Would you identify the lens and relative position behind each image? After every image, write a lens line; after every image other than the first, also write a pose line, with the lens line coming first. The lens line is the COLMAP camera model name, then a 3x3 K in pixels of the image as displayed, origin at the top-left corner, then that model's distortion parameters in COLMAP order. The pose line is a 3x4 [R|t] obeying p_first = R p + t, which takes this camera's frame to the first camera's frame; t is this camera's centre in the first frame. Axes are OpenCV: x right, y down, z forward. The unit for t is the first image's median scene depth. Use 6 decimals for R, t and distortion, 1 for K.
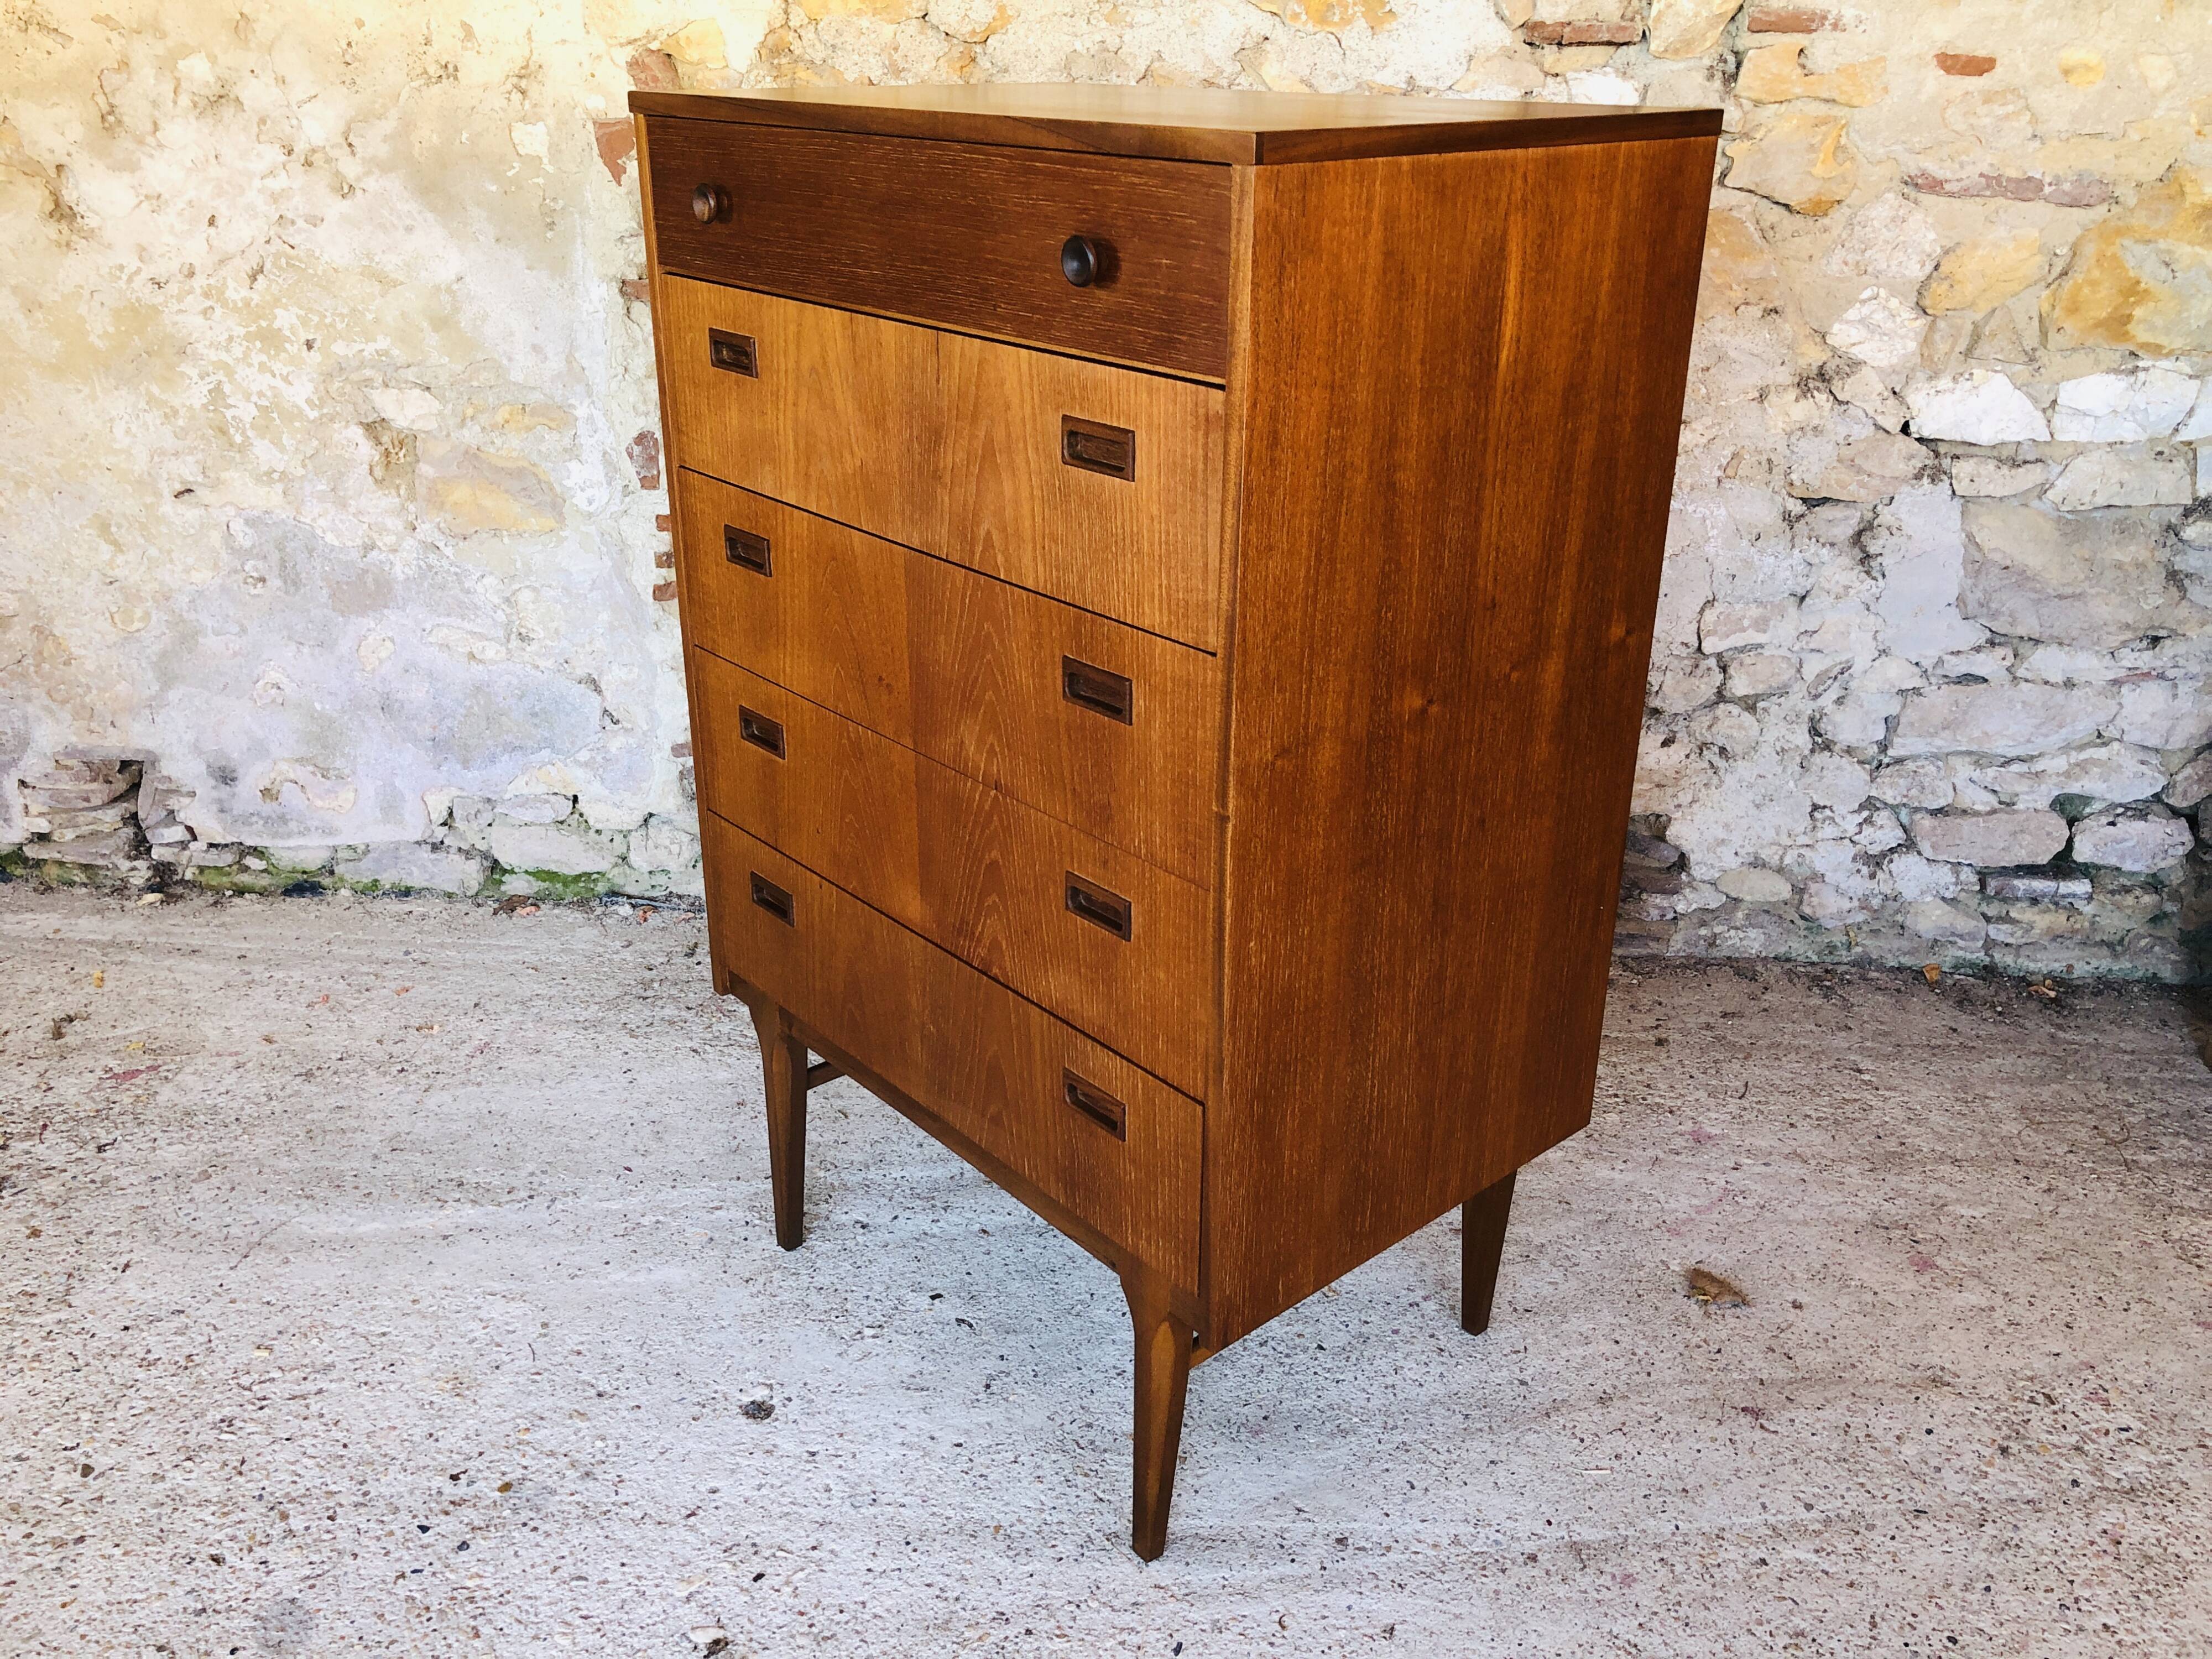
lens RADIAL K [[1858.7, 0, 1102.3], [0, 1858.7, 805.9], [0, 0, 1]] dist [0.011754, 0.004650]
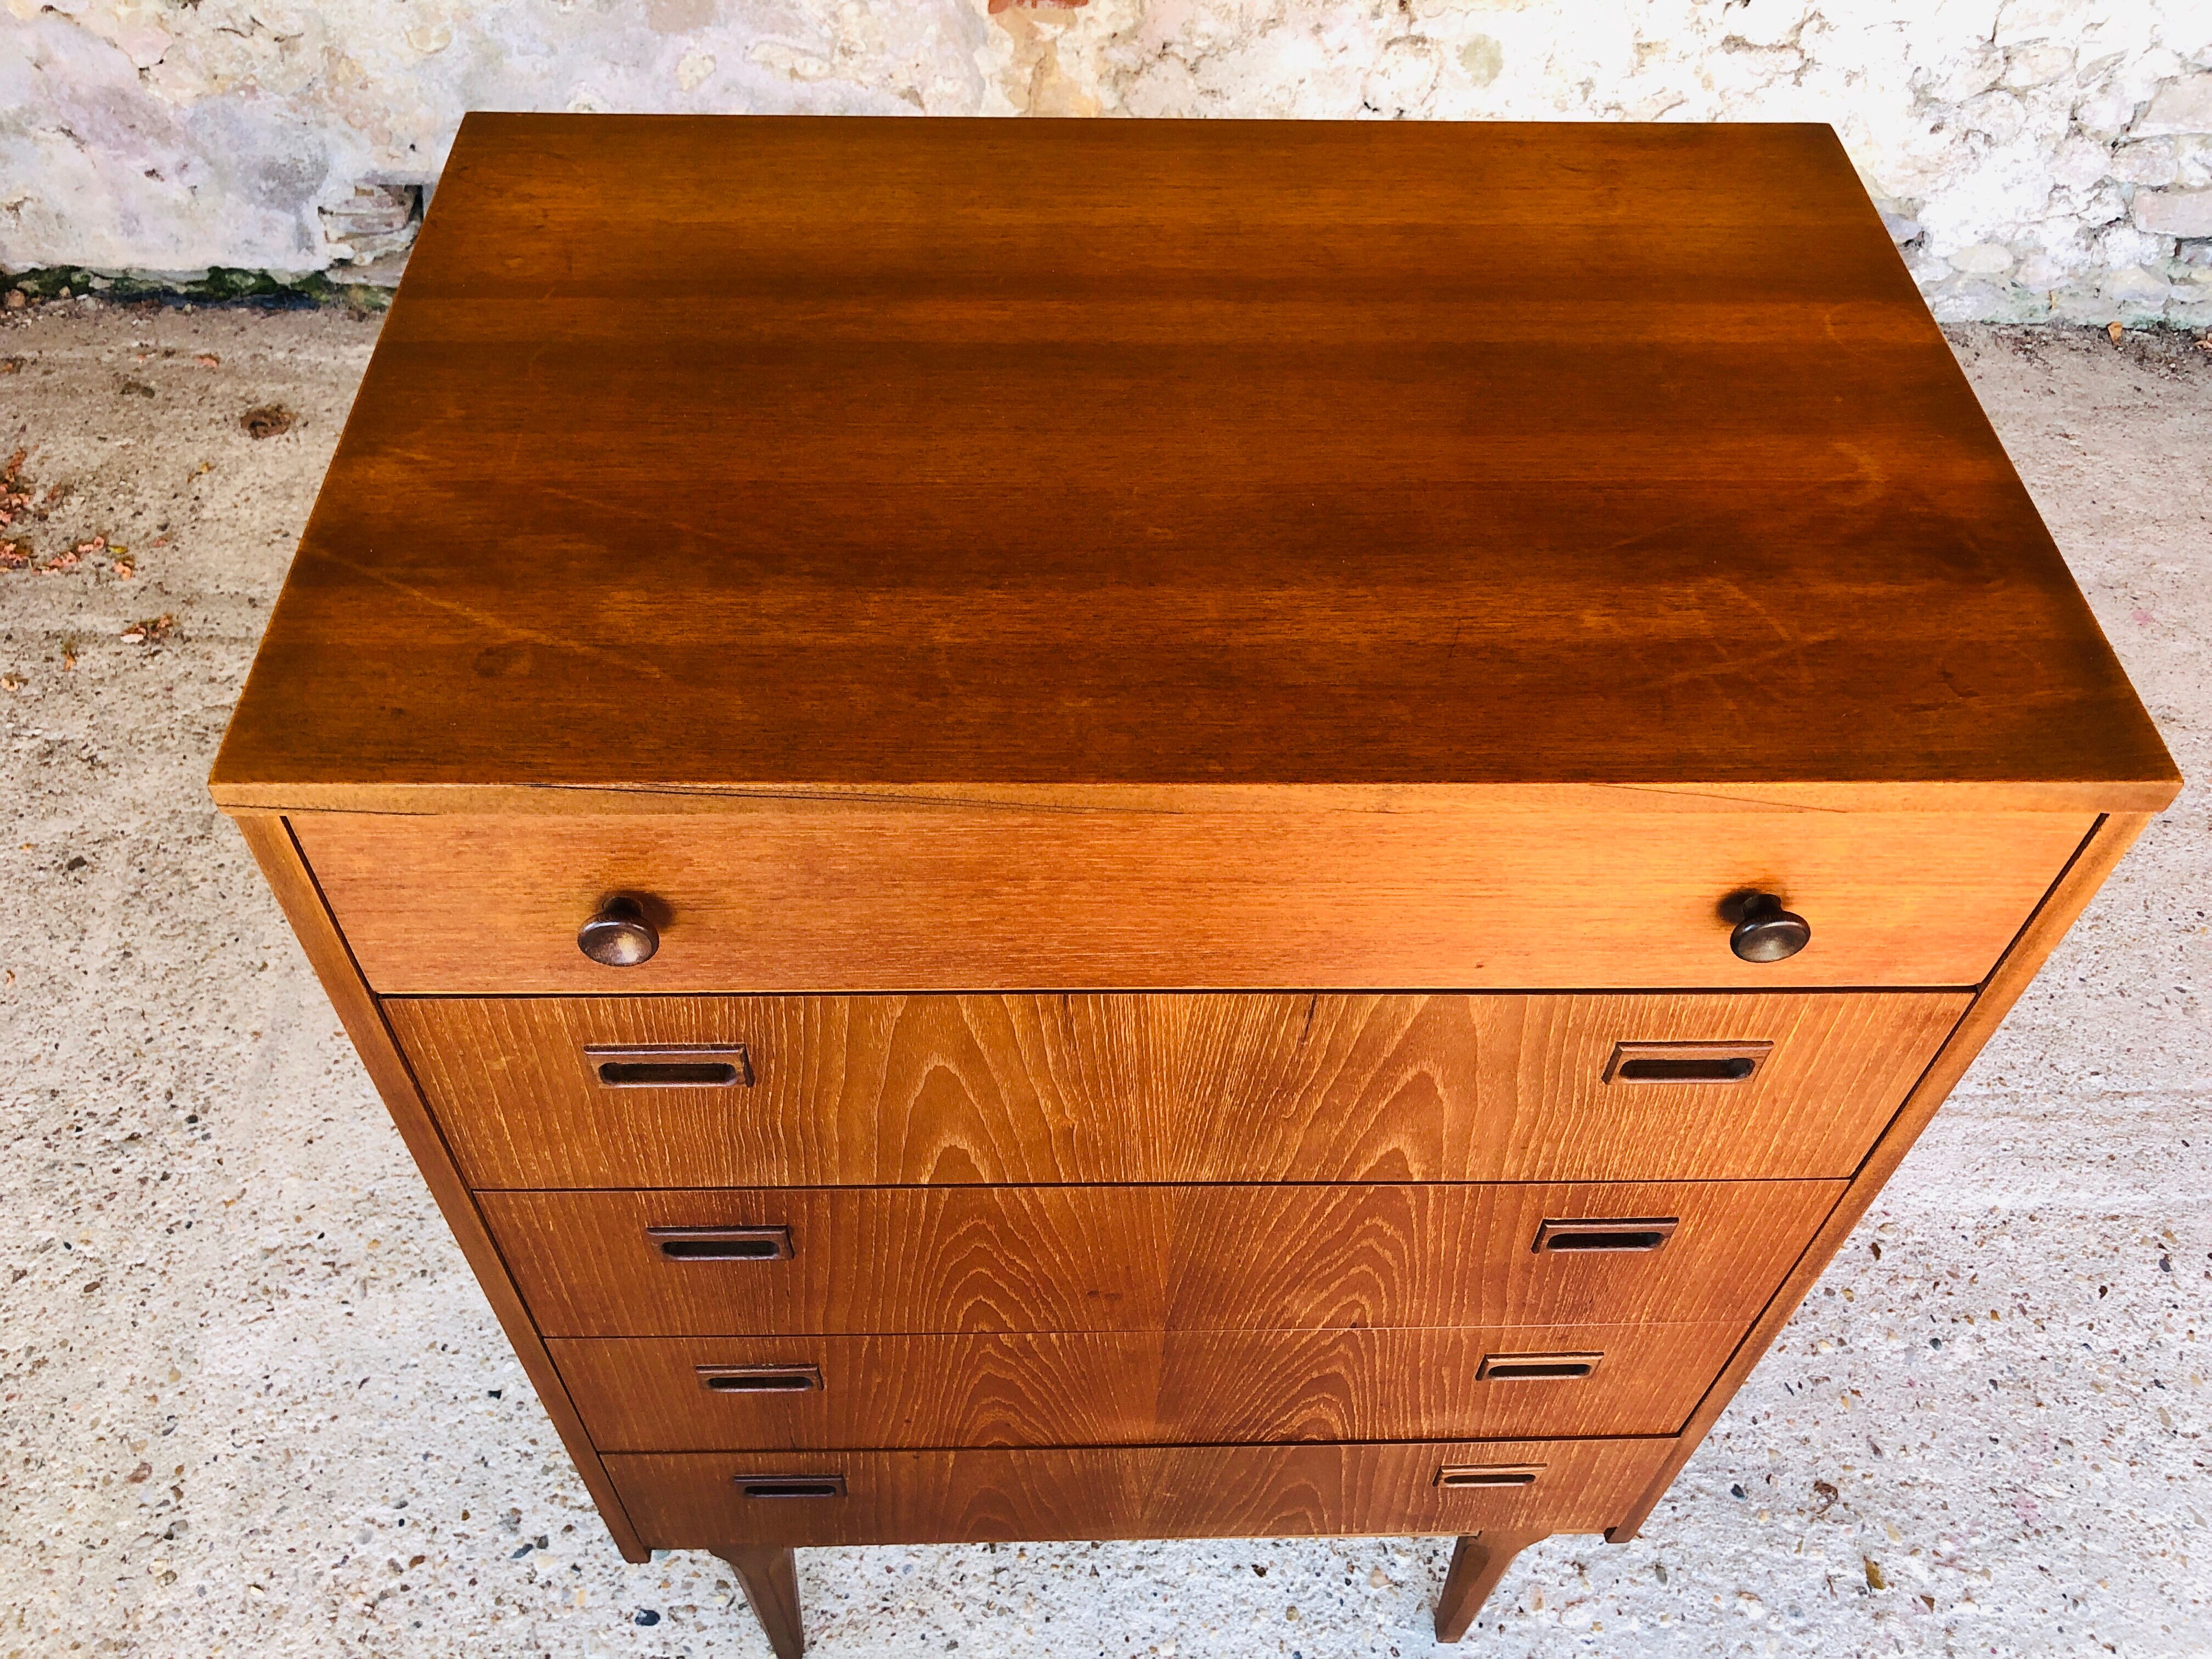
lens RADIAL K [[1858.7, 0, 1106.7], [0, 1858.7, 842.6], [0, 0, 1]] dist [0.011754, 0.004650]
pose [[0.993063, -0.071760, 0.093142, -0.336198], [0.023355, 0.896761, 0.441899, -0.168457], [-0.115237, -0.436659, 0.892216, -0.101528]]
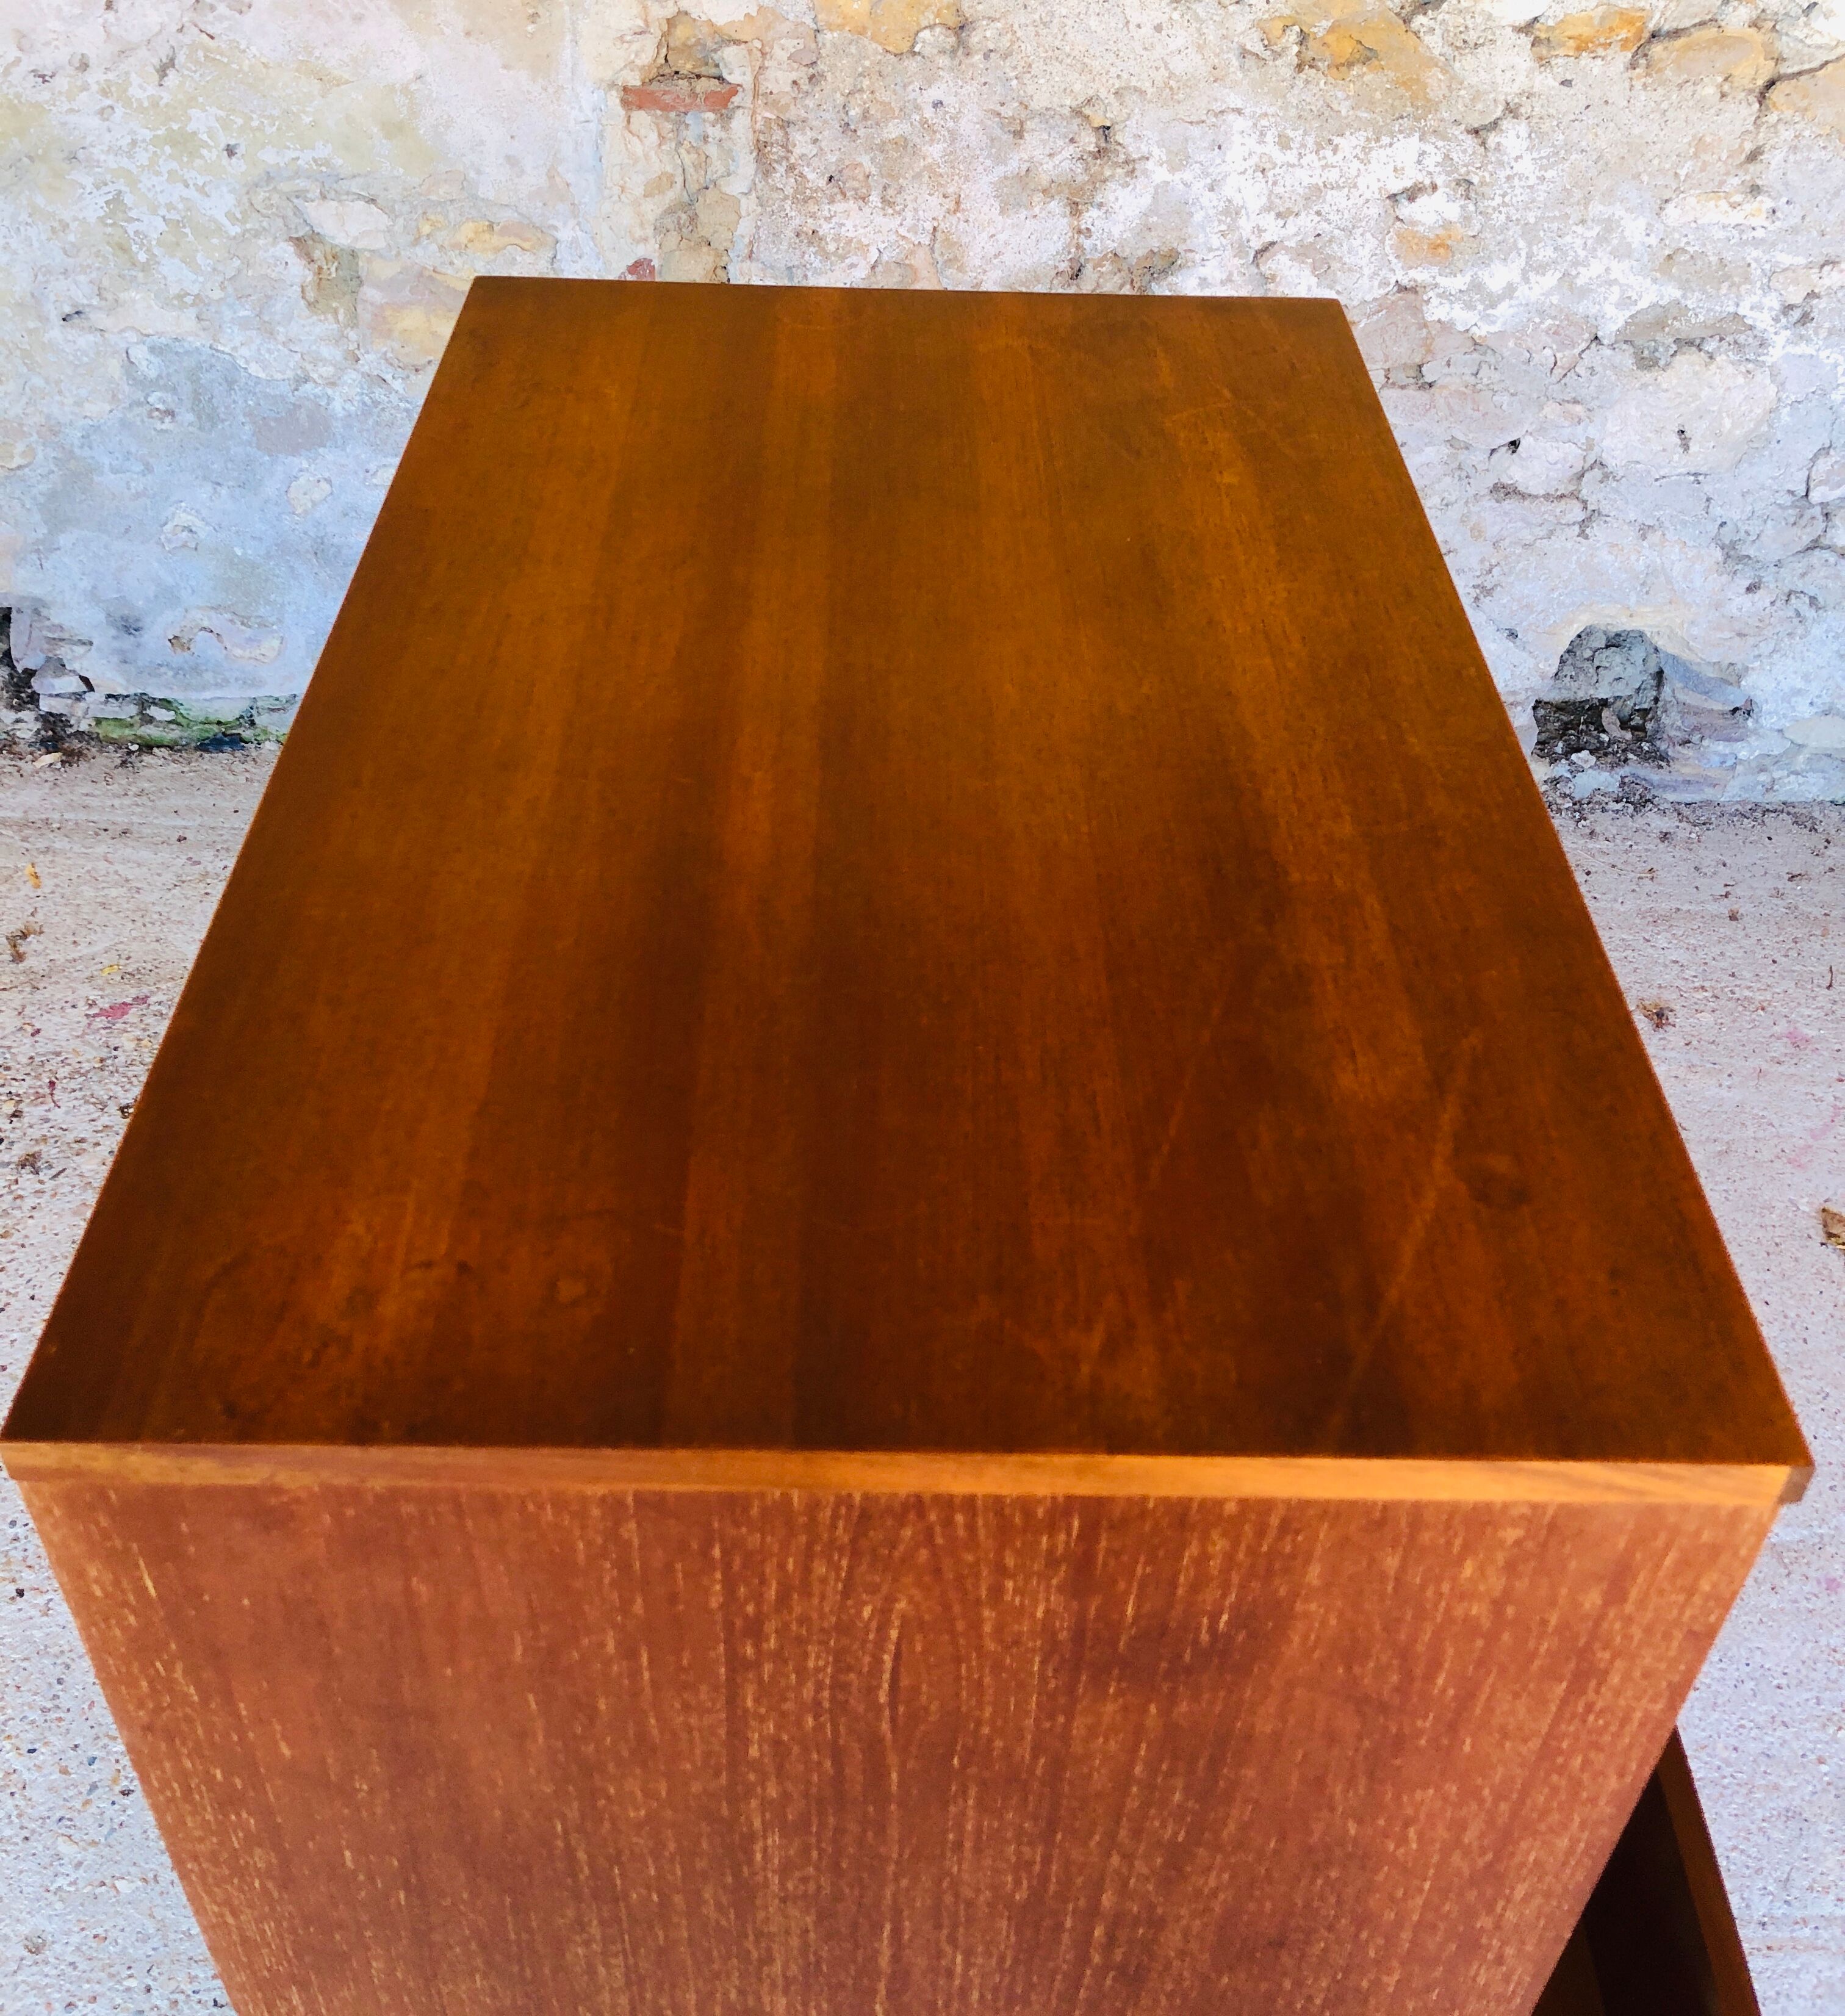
lens RADIAL K [[2066.7, 0, 913.4], [0, 2066.7, 770.7], [0, 0, 1]] dist [0.008759, 0.000000]
pose [[0.997075, -0.021209, 0.073424, -0.208252], [0.004195, 0.974463, 0.224511, -0.196551], [-0.076311, -0.223546, 0.971701, 0.014799]]
